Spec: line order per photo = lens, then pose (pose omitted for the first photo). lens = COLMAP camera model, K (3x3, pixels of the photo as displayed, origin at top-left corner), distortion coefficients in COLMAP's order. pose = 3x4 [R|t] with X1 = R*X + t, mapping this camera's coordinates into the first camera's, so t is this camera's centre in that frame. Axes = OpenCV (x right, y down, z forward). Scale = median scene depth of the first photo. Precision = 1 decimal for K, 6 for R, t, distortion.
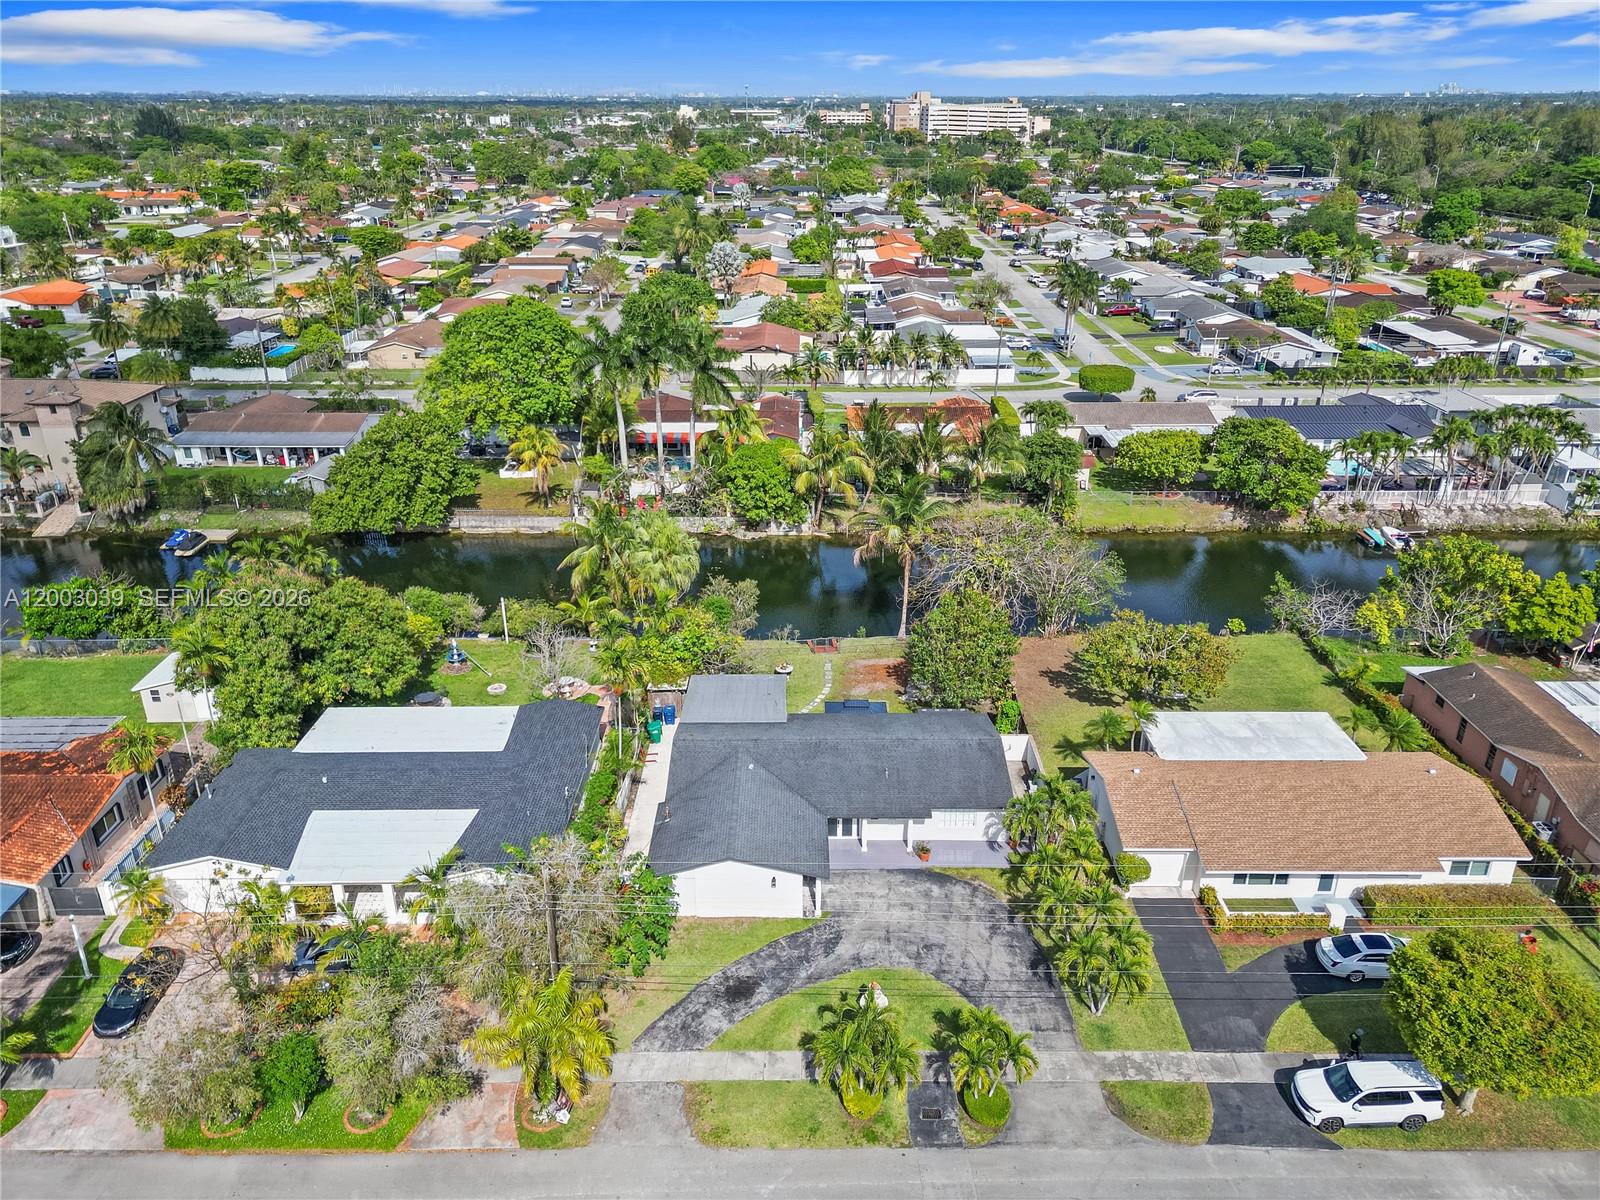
lens RADIAL K [[1125.9, 0, 800.0], [0, 1125.9, 600.0], [0, 0, 1]] dist [0.047312, -0.000013]
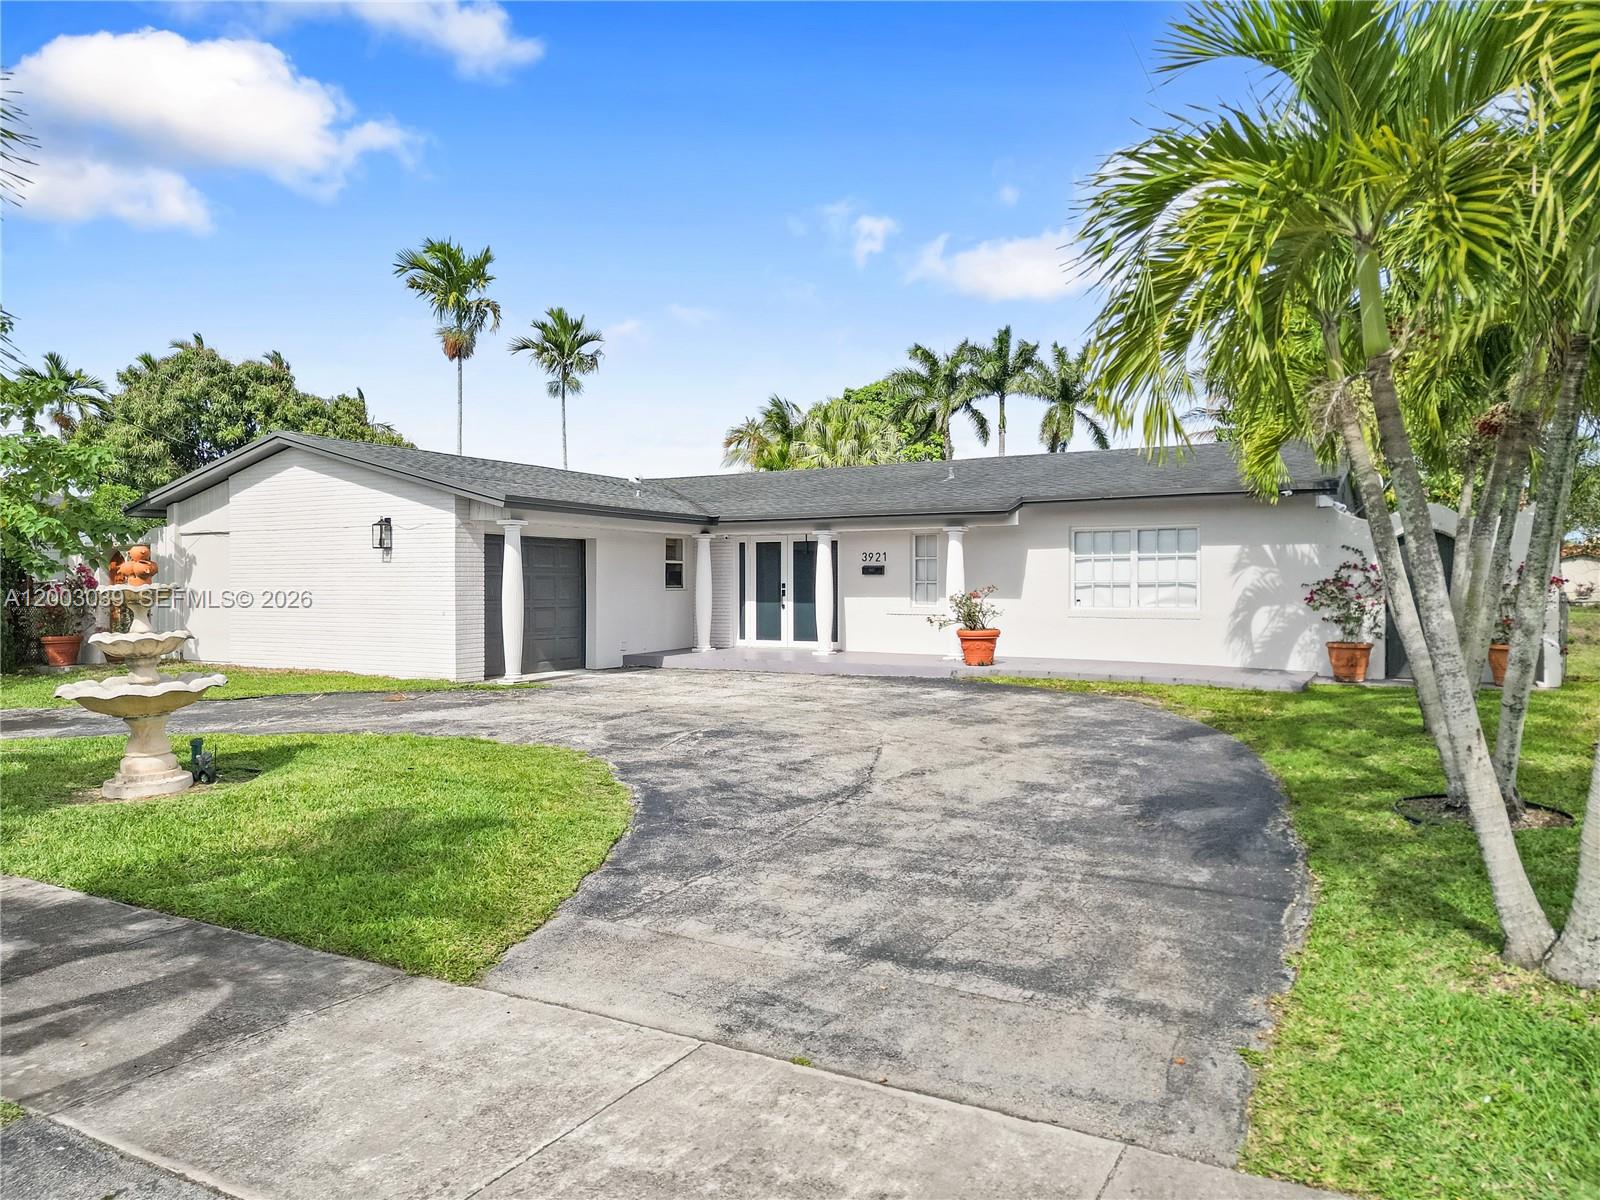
lens RADIAL K [[1125.9, 0, 800.0], [0, 1125.9, 600.0], [0, 0, 1]] dist [0.047312, -0.000013]
pose [[0.867435, 0.011787, -0.497410, 0.209350], [-0.207920, 0.916831, -0.340867, 0.315584], [0.452023, 0.399102, 0.797742, 0.732165]]
